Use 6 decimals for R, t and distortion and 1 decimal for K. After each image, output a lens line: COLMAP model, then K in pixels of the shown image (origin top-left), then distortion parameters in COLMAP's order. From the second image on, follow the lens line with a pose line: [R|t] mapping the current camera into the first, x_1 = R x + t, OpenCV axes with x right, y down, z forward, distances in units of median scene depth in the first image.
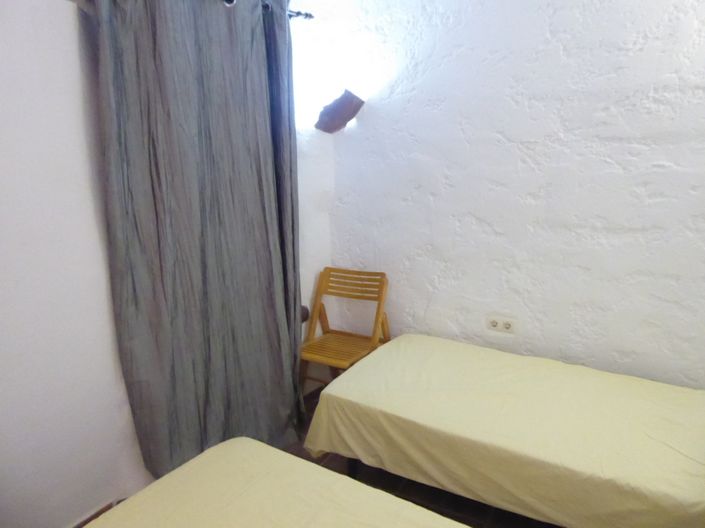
lens RADIAL K [[497.7, 0, 353.7], [0, 497.7, 261.7], [0, 0, 1]] dist [-0.033008, 0.007108]
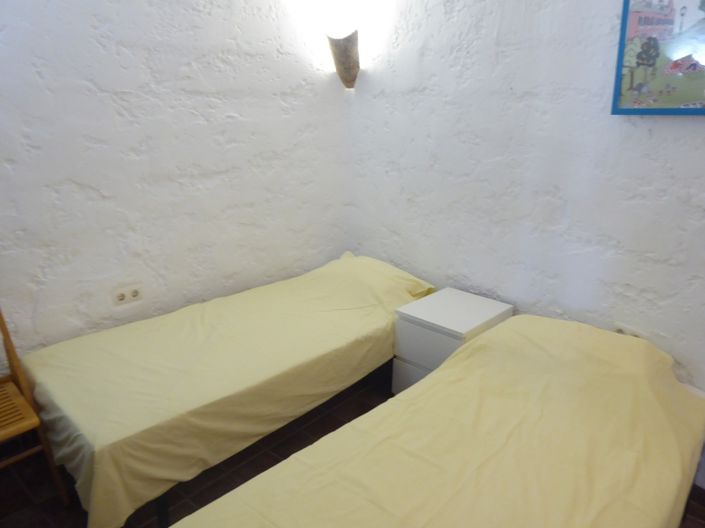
lens RADIAL K [[497.7, 0, 353.0], [0, 497.7, 265.8], [0, 0, 1]] dist [-0.033008, 0.007108]
pose [[0.211729, -0.284670, 0.934951, -0.520812], [0.191061, 0.950238, 0.246056, -0.081262], [-0.958471, 0.126535, 0.255582, 0.405820]]
